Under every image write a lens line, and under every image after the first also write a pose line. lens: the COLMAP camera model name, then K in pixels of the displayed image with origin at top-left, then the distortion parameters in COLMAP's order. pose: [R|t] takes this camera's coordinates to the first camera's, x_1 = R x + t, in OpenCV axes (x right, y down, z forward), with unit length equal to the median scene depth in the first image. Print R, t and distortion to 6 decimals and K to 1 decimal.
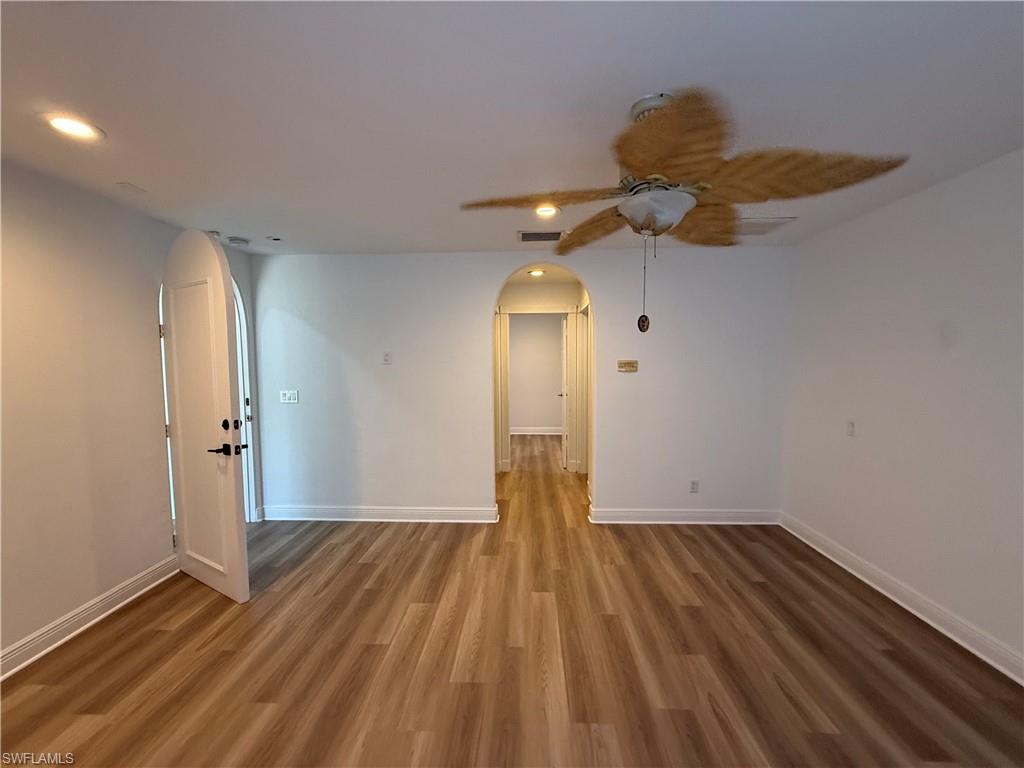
lens RADIAL K [[408.9, 0, 512.0], [0, 408.9, 384.0], [0, 0, 1]] dist [-0.001100, -0.000180]
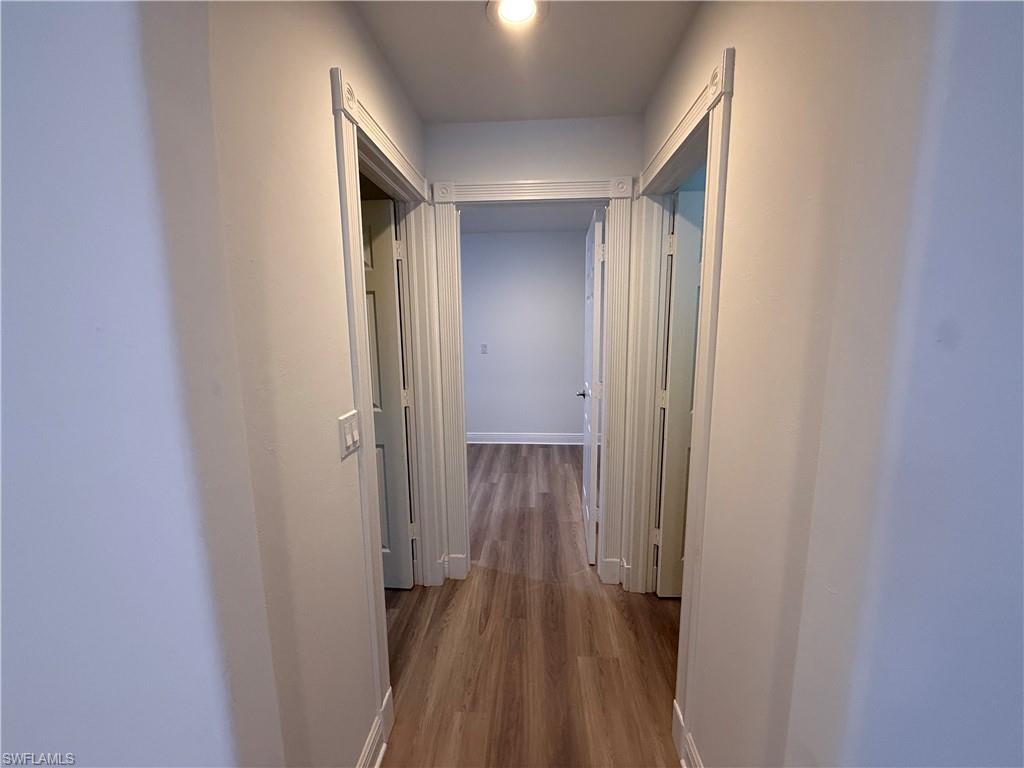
lens RADIAL K [[408.9, 0, 512.0], [0, 408.9, 384.0], [0, 0, 1]] dist [-0.001100, -0.000180]
pose [[0.999702, -0.000302, -0.024404, 0.051447], [0.002481, 0.996001, 0.089303, -0.032670], [0.024280, -0.089337, 0.995705, 0.556365]]
